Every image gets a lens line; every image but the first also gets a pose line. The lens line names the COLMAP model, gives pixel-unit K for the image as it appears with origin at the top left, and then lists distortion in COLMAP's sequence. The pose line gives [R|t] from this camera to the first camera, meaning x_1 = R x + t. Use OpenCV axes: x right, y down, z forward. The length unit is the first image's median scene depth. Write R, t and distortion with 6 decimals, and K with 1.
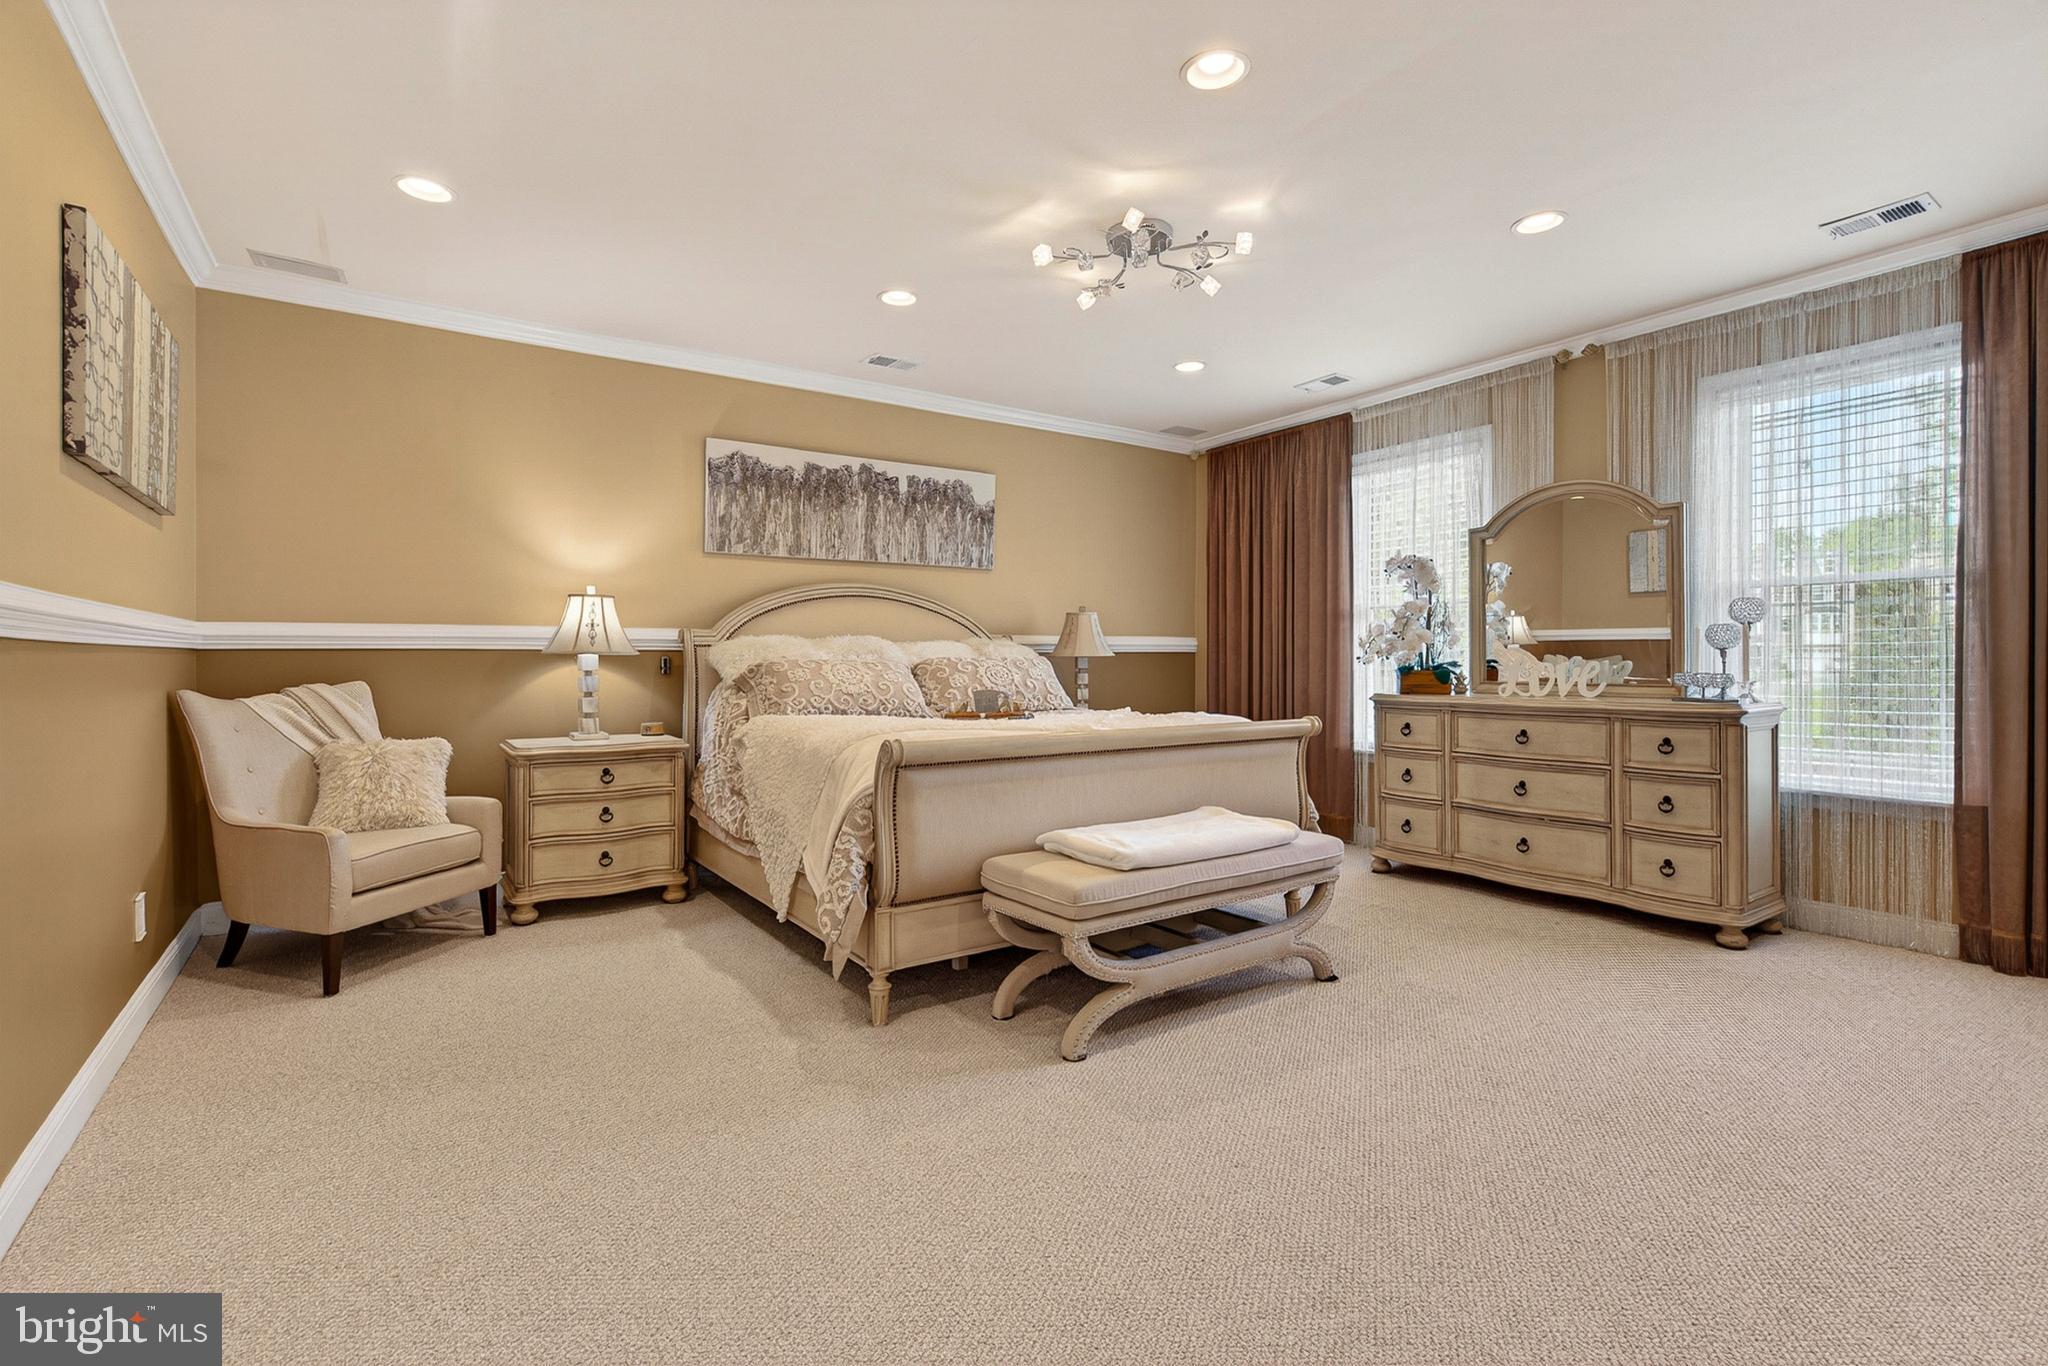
lens RADIAL K [[918.6, 0, 1026.5], [0, 918.6, 669.0], [0, 0, 1]] dist [0.004314, 0.000589]
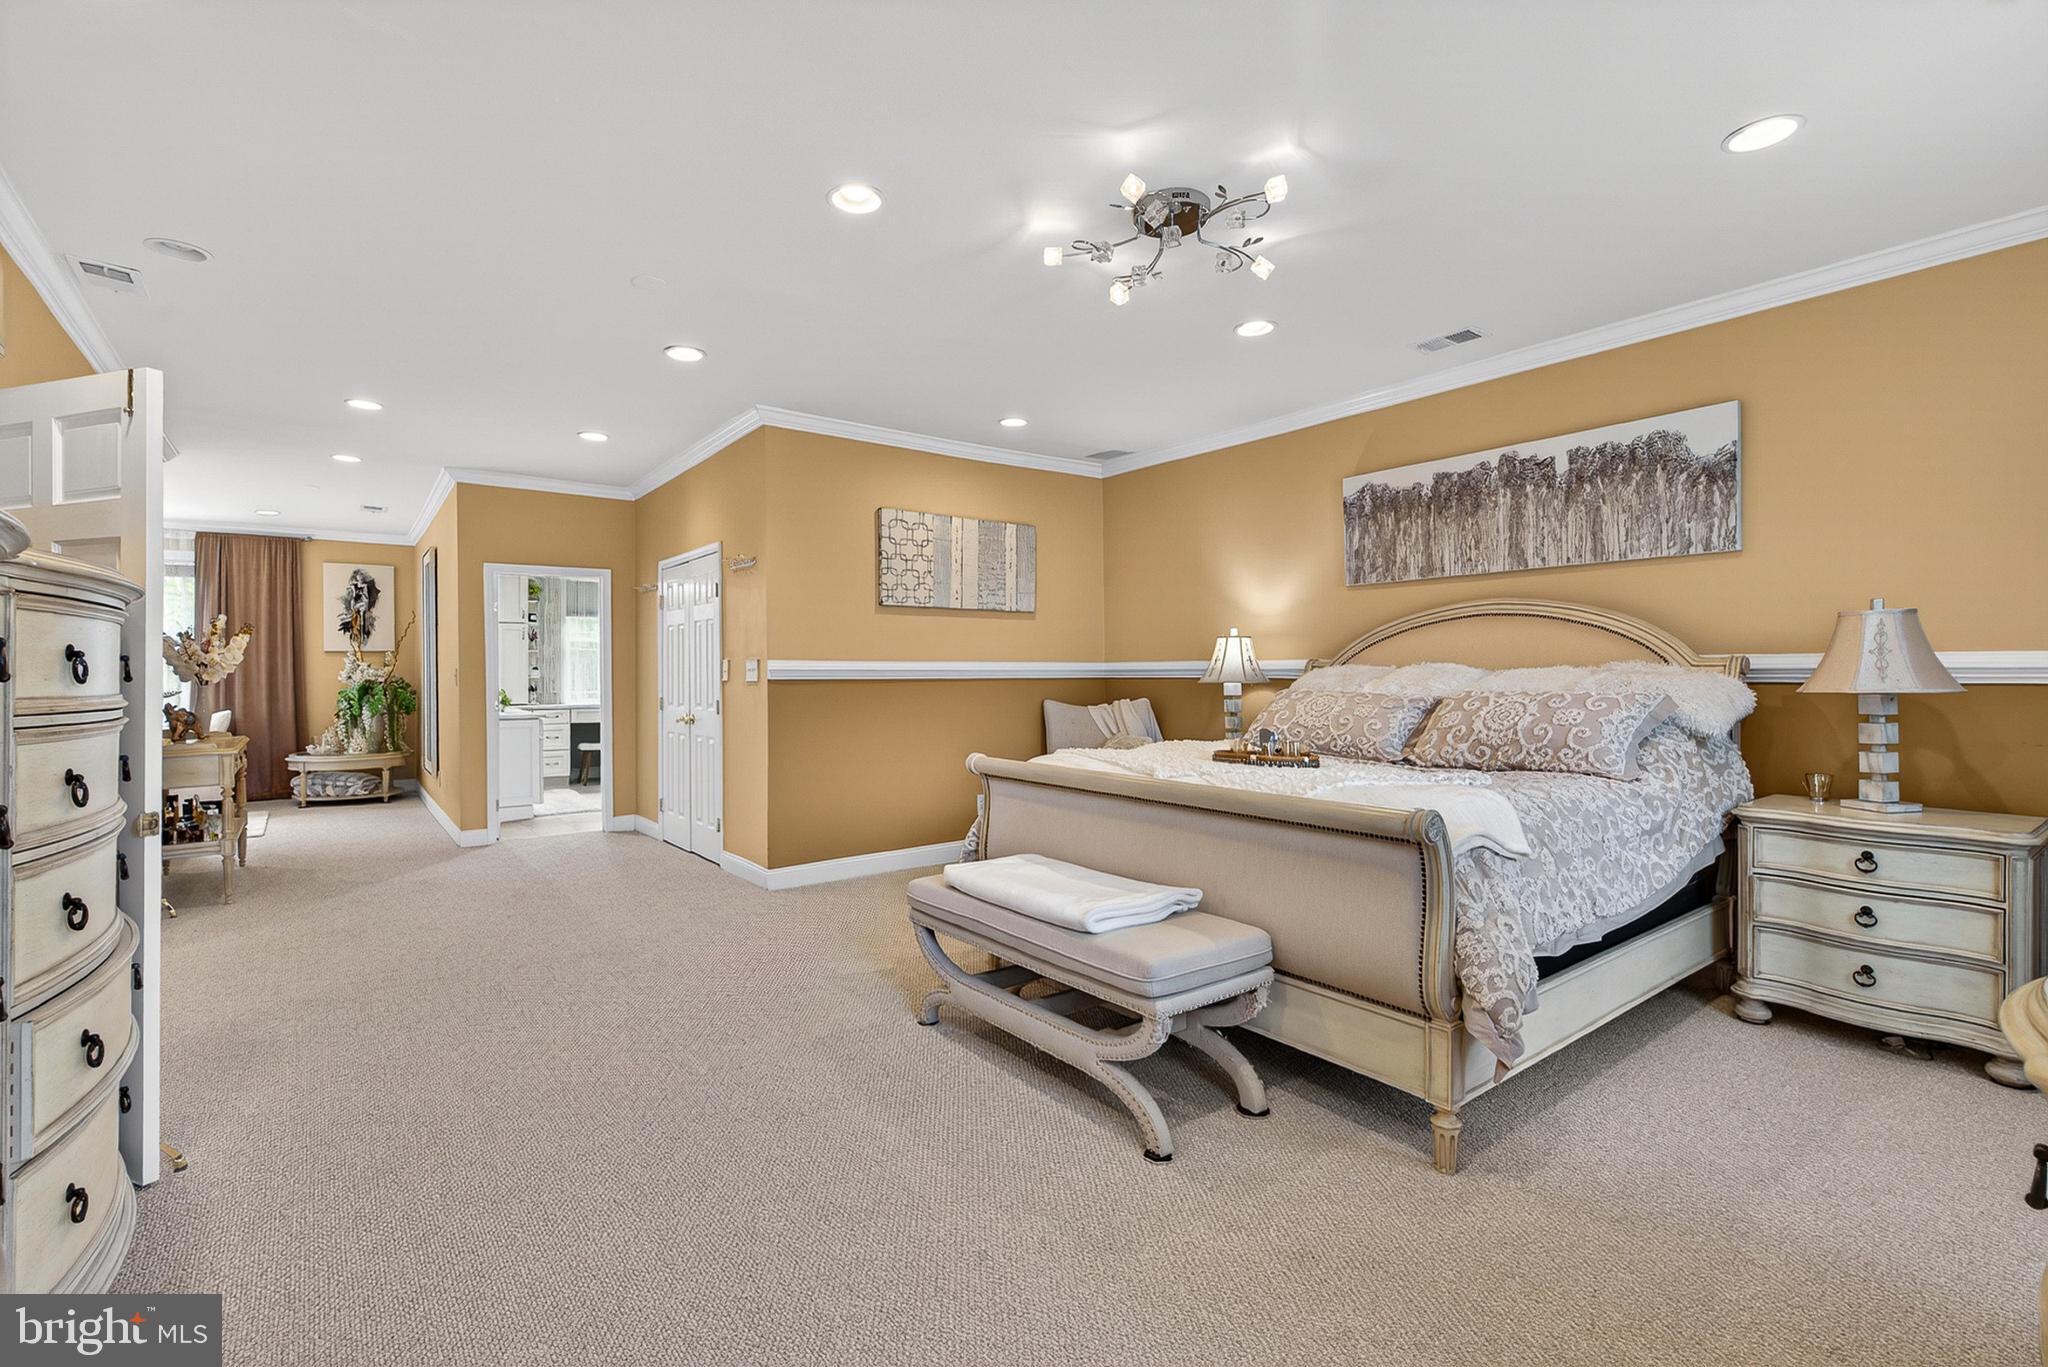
lens RADIAL K [[918.6, 0, 1014.1], [0, 918.6, 672.9], [0, 0, 1]] dist [0.004314, 0.000589]
pose [[0.033356, 0.001023, -0.999443, 0.639855], [-0.010852, 0.999941, 0.000661, -0.021755], [0.999385, 0.010824, 0.033366, 0.535355]]
